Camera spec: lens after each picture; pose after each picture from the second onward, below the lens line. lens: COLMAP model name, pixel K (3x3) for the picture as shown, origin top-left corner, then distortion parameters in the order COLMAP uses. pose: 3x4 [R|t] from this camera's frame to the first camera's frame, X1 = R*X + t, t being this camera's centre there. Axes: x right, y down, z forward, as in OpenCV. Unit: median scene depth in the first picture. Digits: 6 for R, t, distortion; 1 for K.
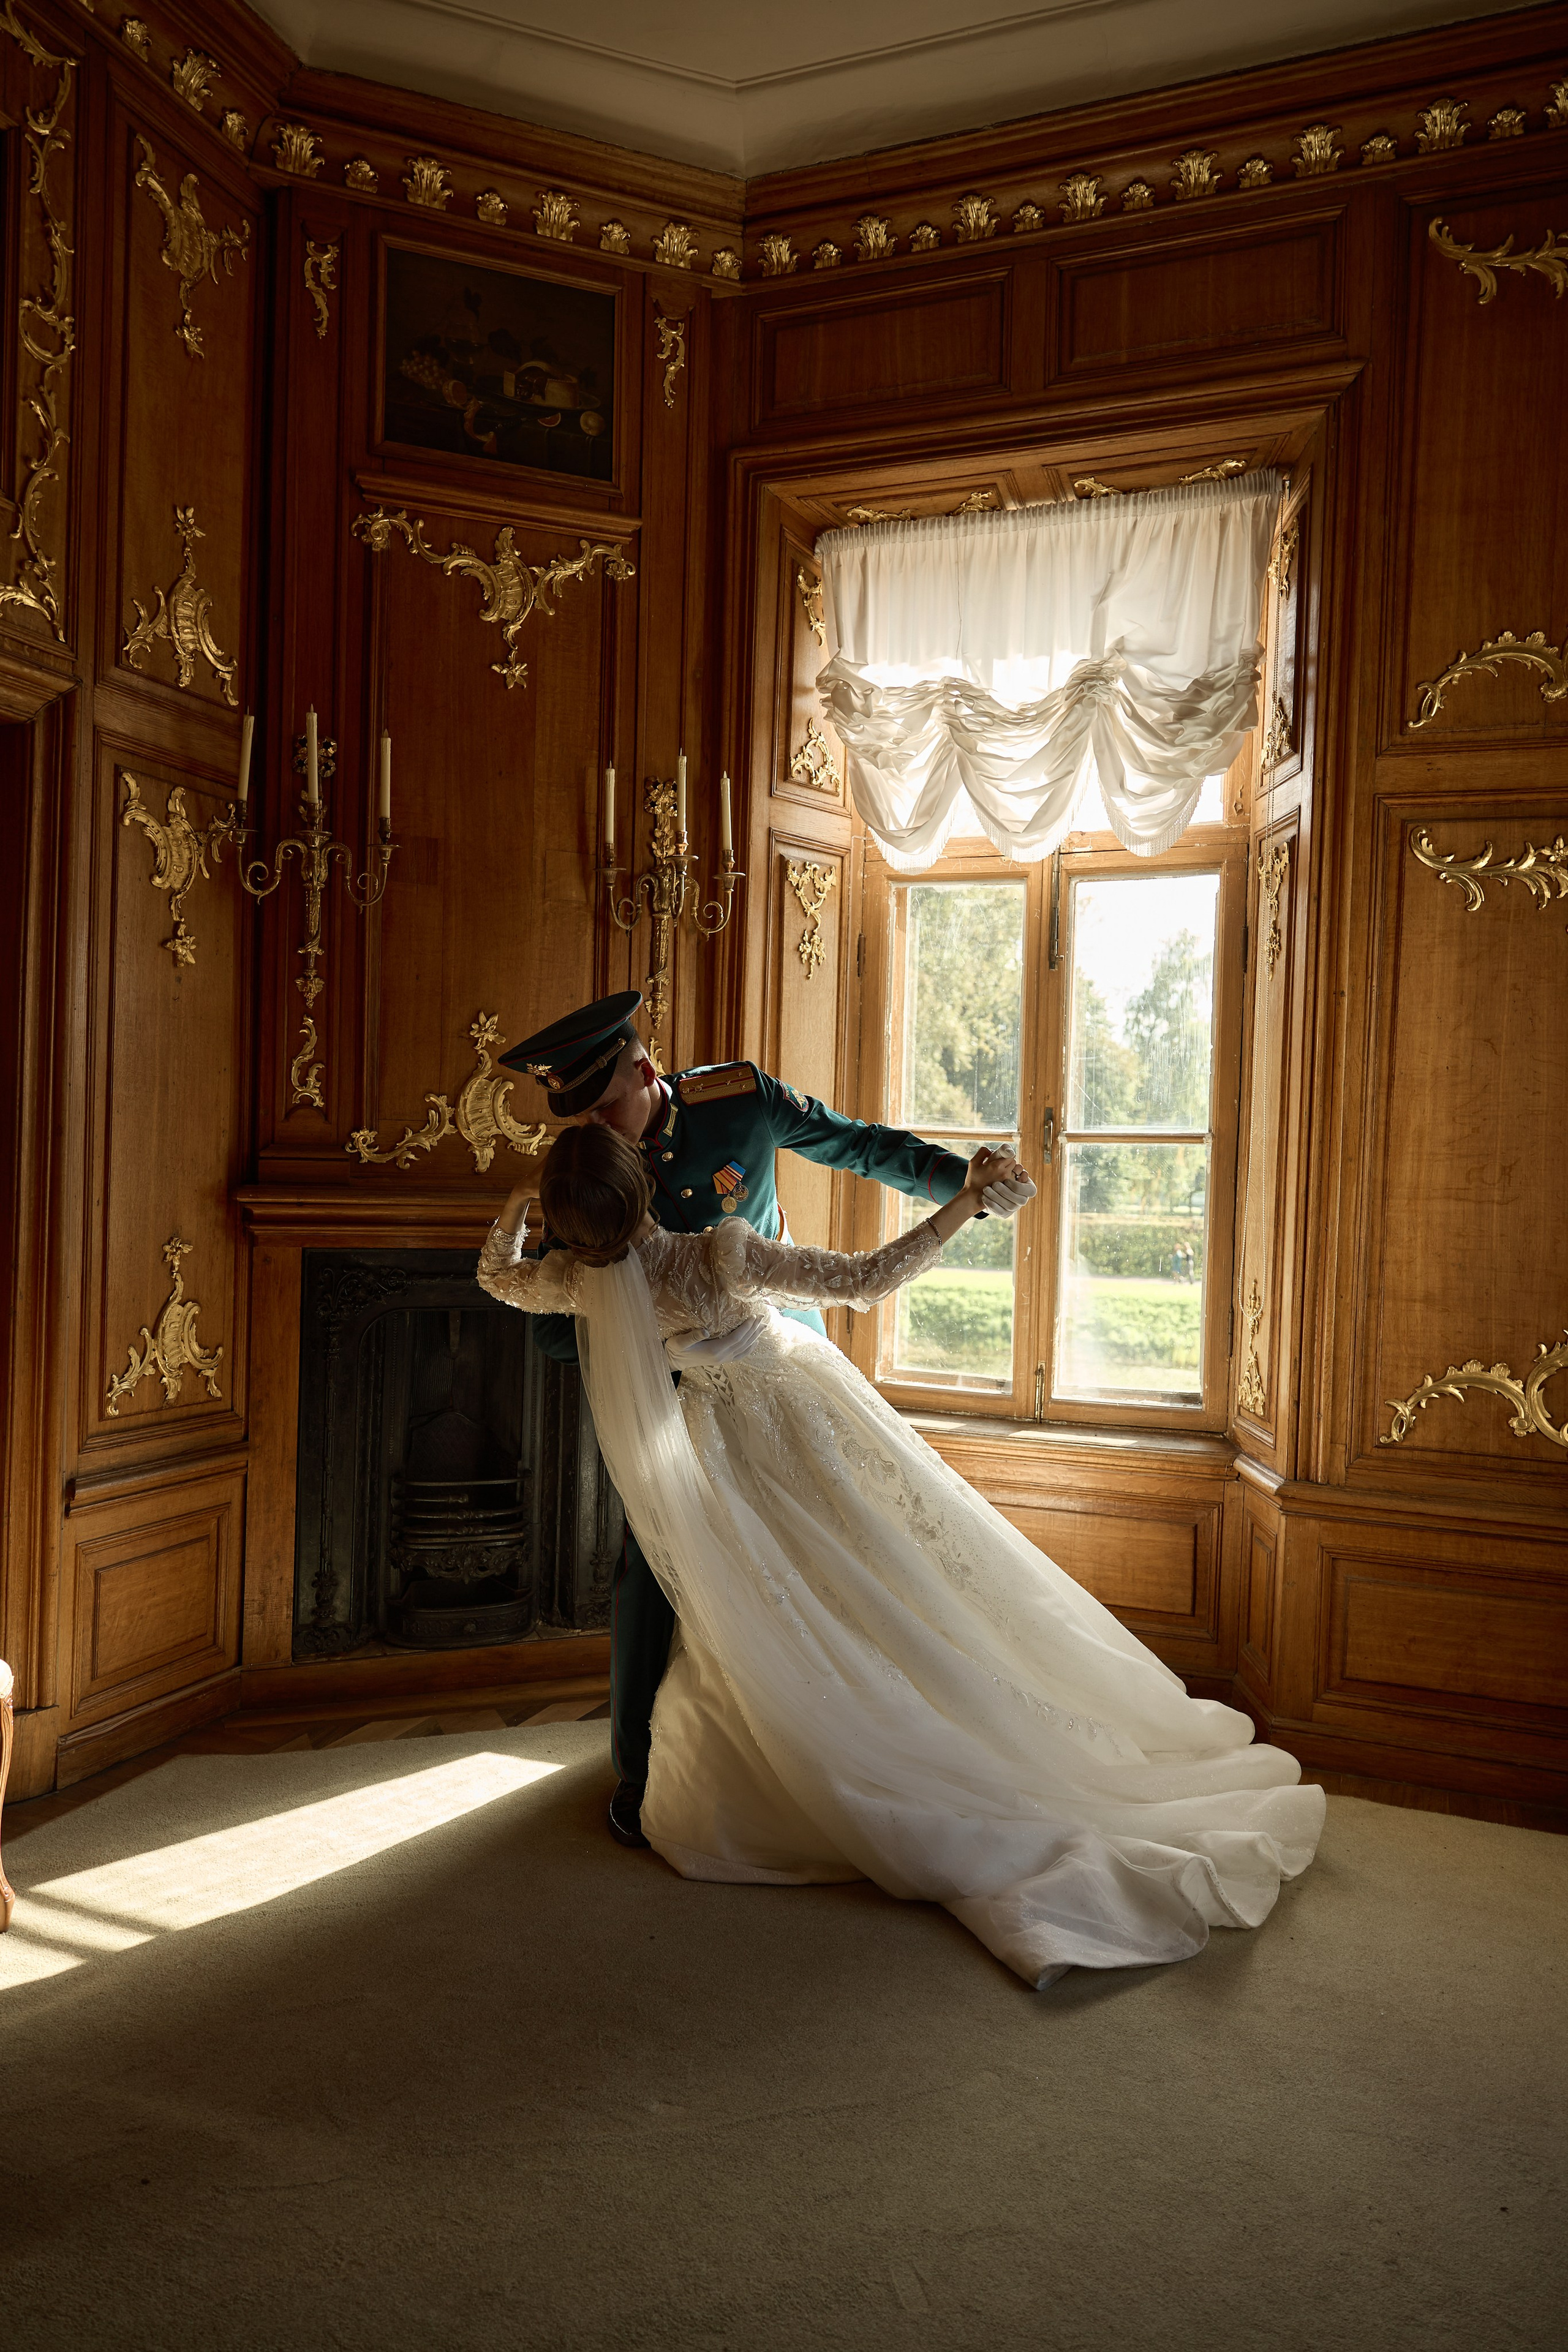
lens RADIAL K [[1593.3, 0, 790.3], [0, 1593.3, 1182.0], [0, 0, 1]] dist [0.002251, -0.000815]
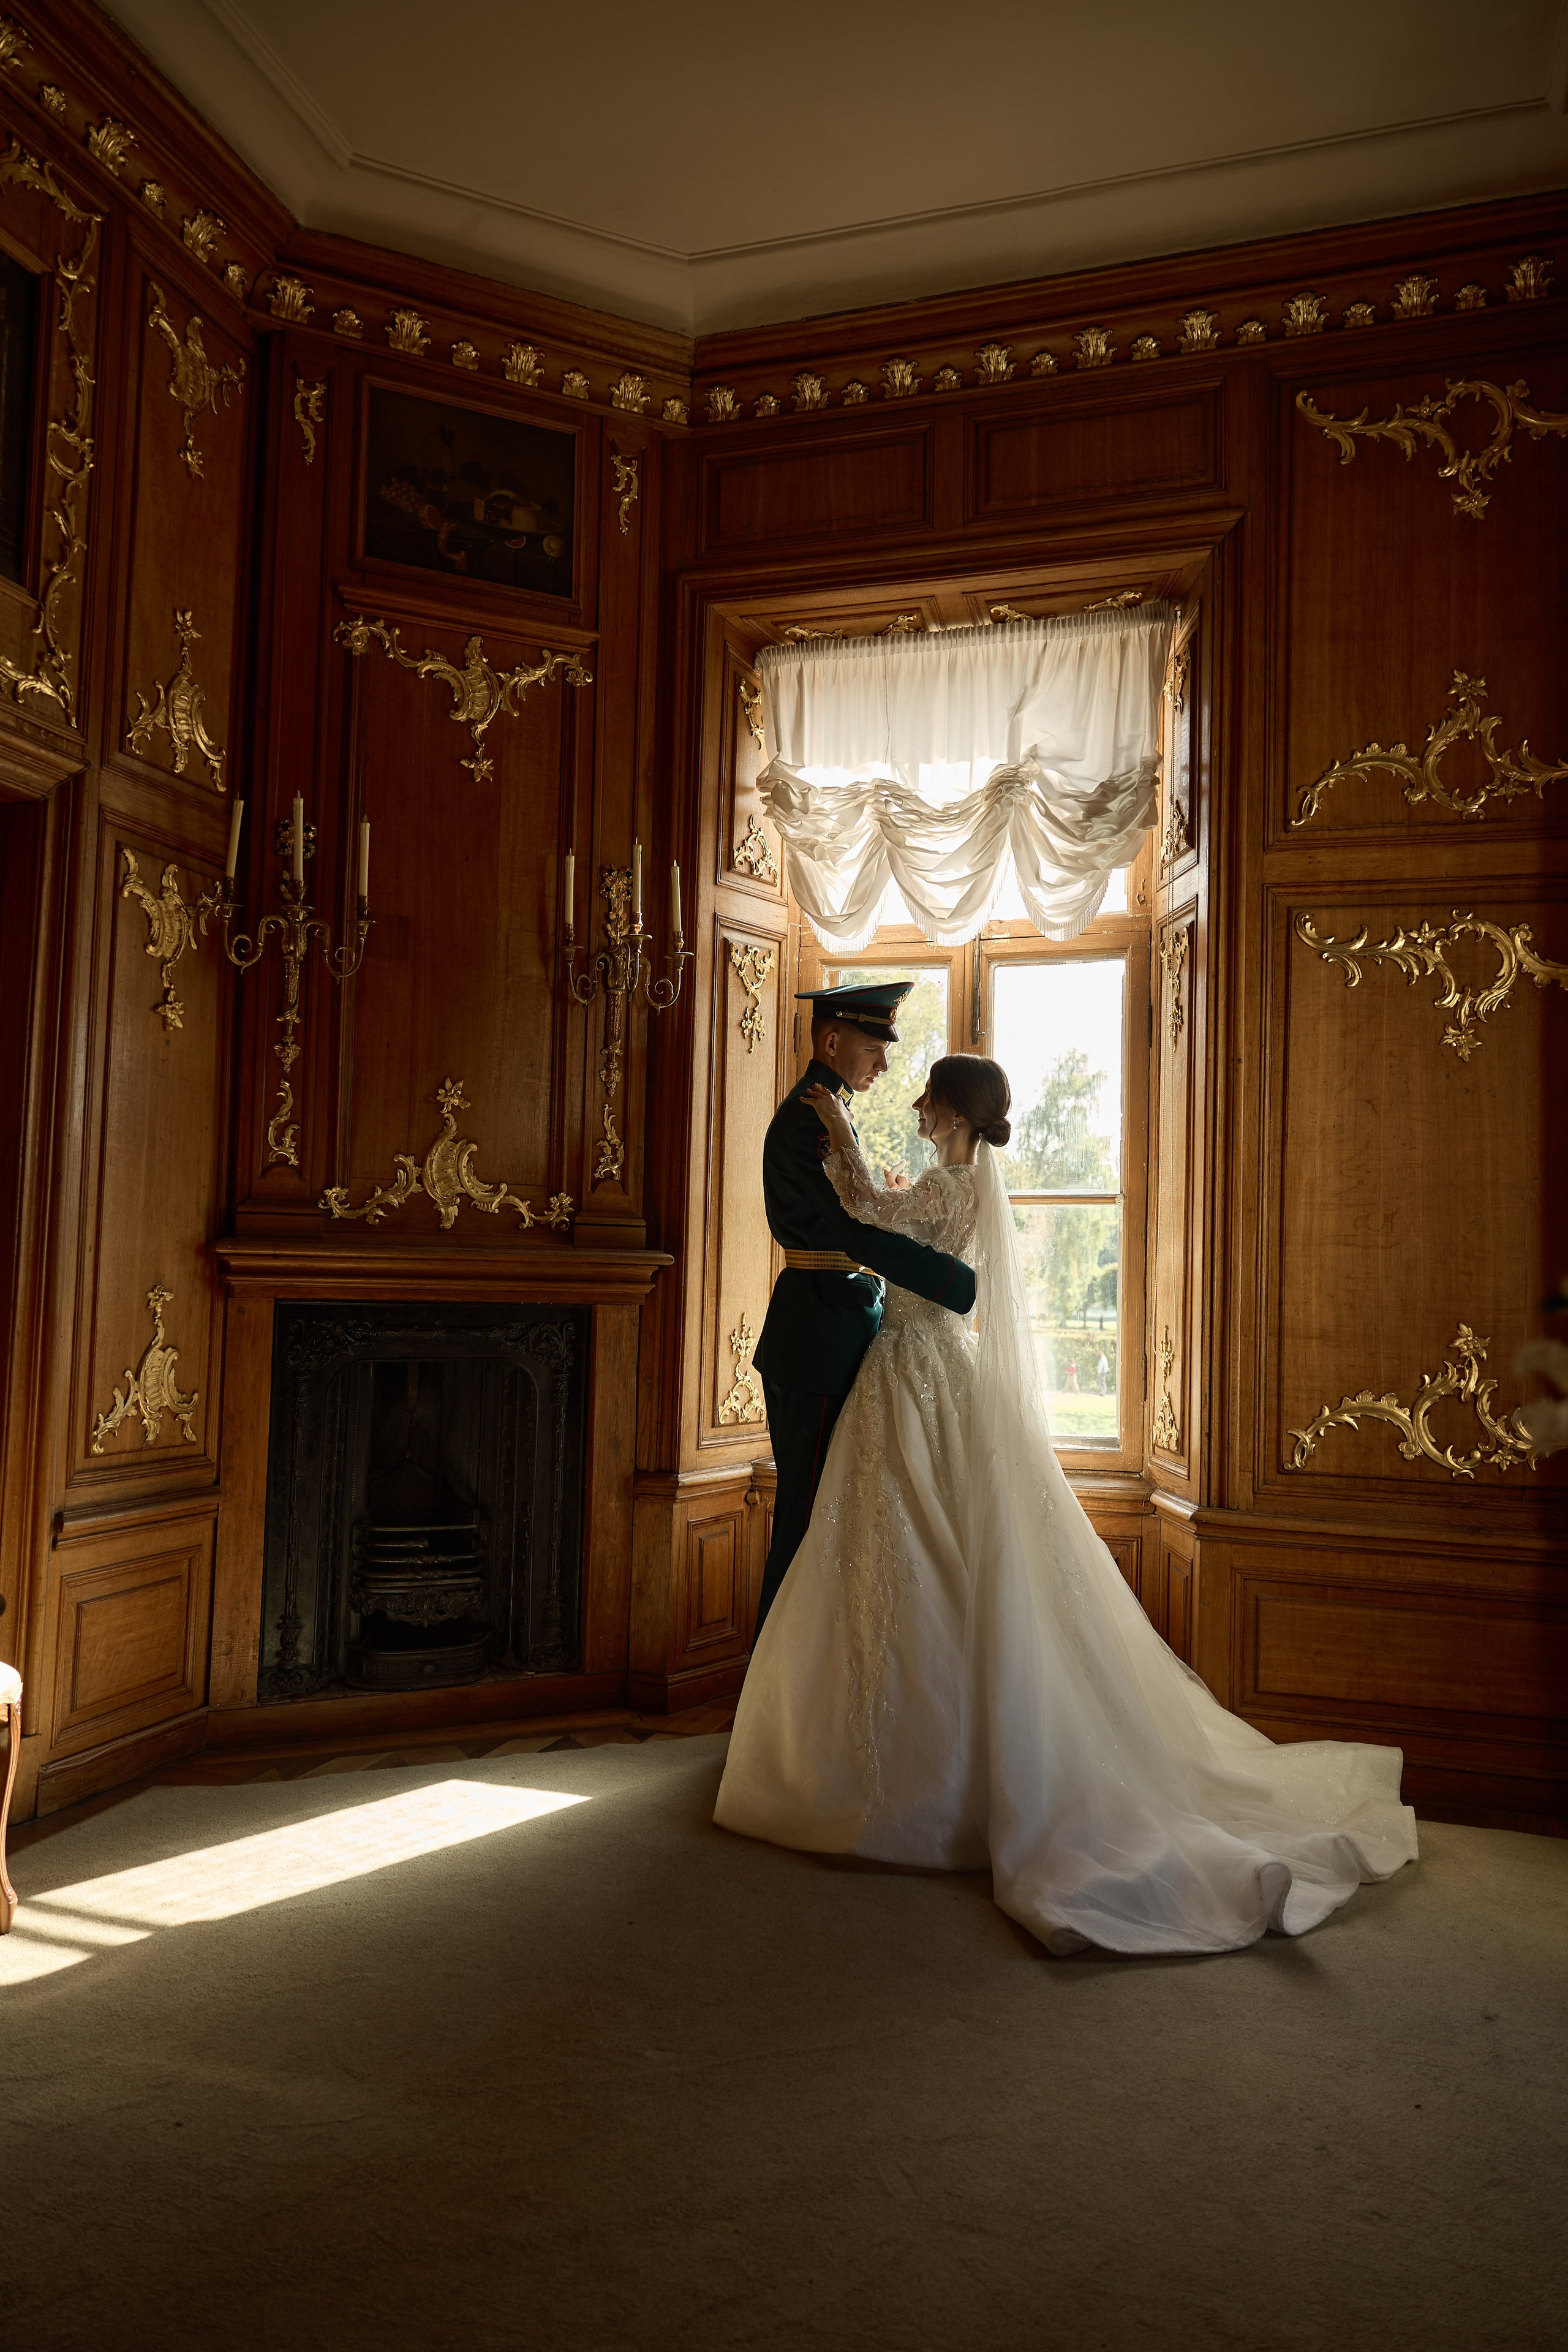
lens RADIAL K [[1593.3, 0, 789.9], [0, 1593.3, 1181.6], [0, 0, 1]] dist [0.002251, -0.000815]
pose [[0.997909, -0.000709, 0.064638, -0.034589], [0.005404, 0.997355, -0.072486, 0.041068], [-0.064415, 0.072684, 0.995273, -0.071366]]
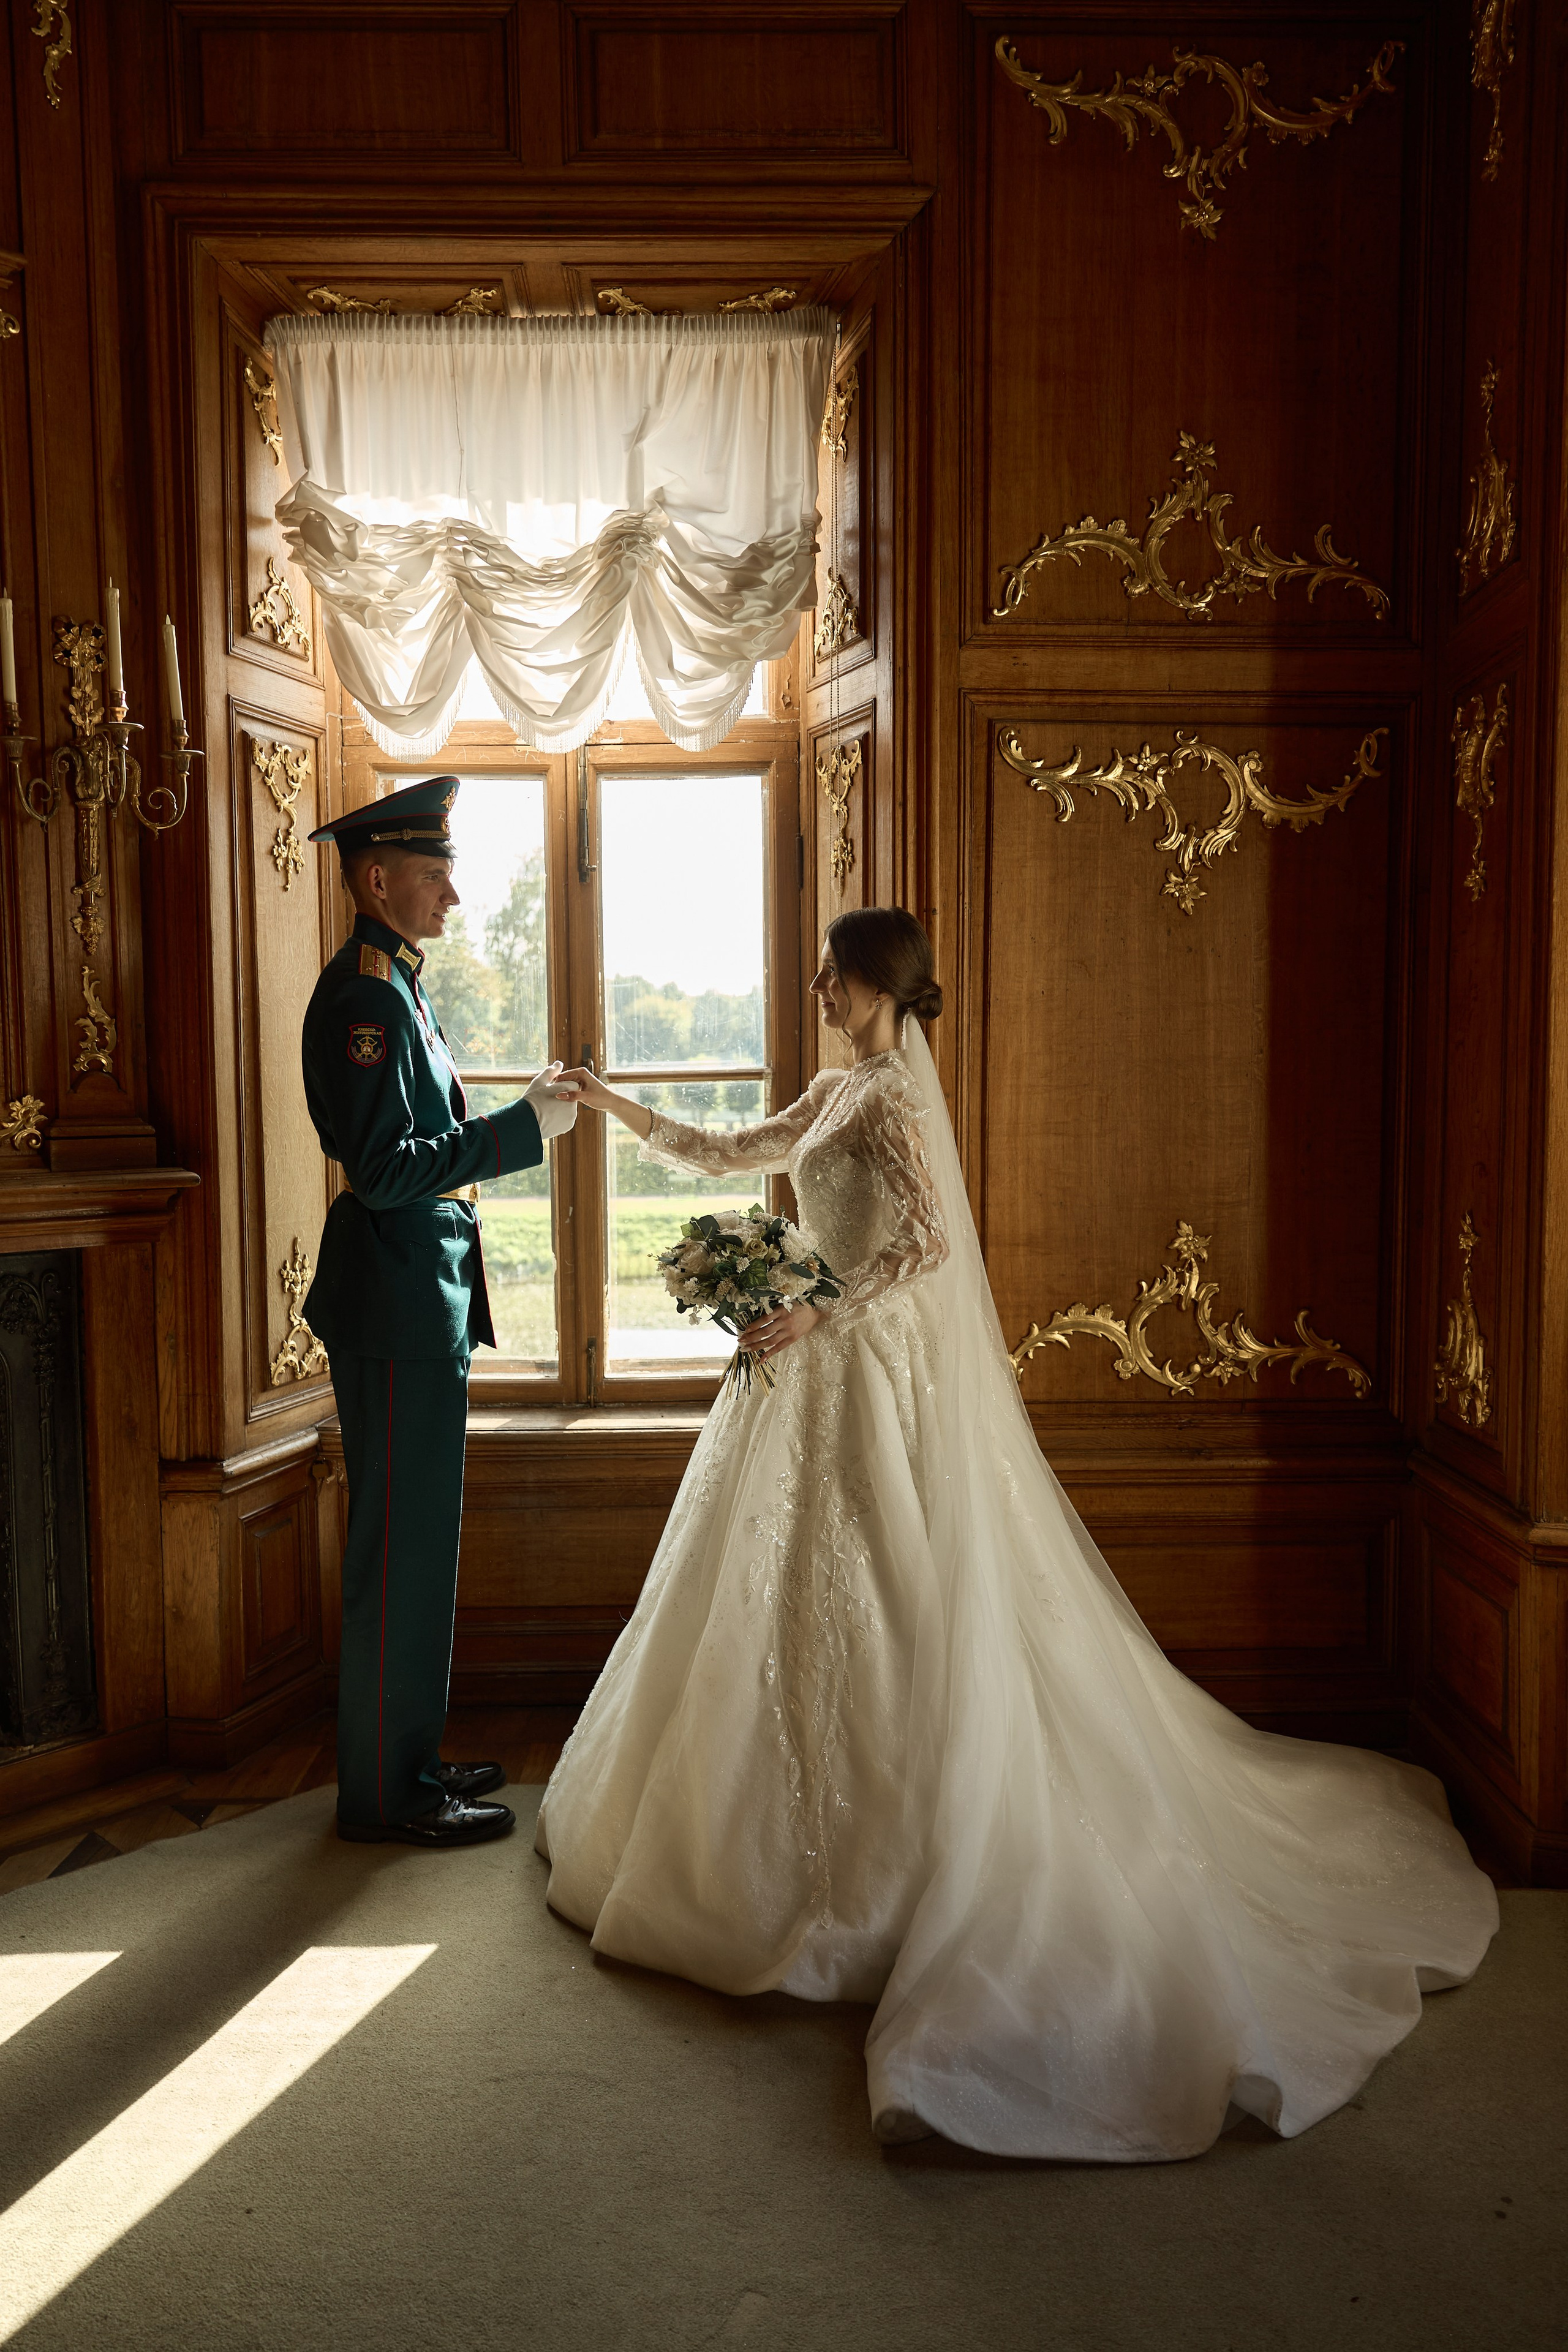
lens RADIAL K [[1593.3, 0, 780.8], [0, 1593.3, 1183.1], [0, 0, 1]] dist [0.002251, -0.000815]
pose [[0.924482, -0.060744, 0.376354, -0.076473], [0.041322, 0.997374, 0.059474, -0.020524], [-0.378979, -0.039431, 0.924565, 0.178503]]
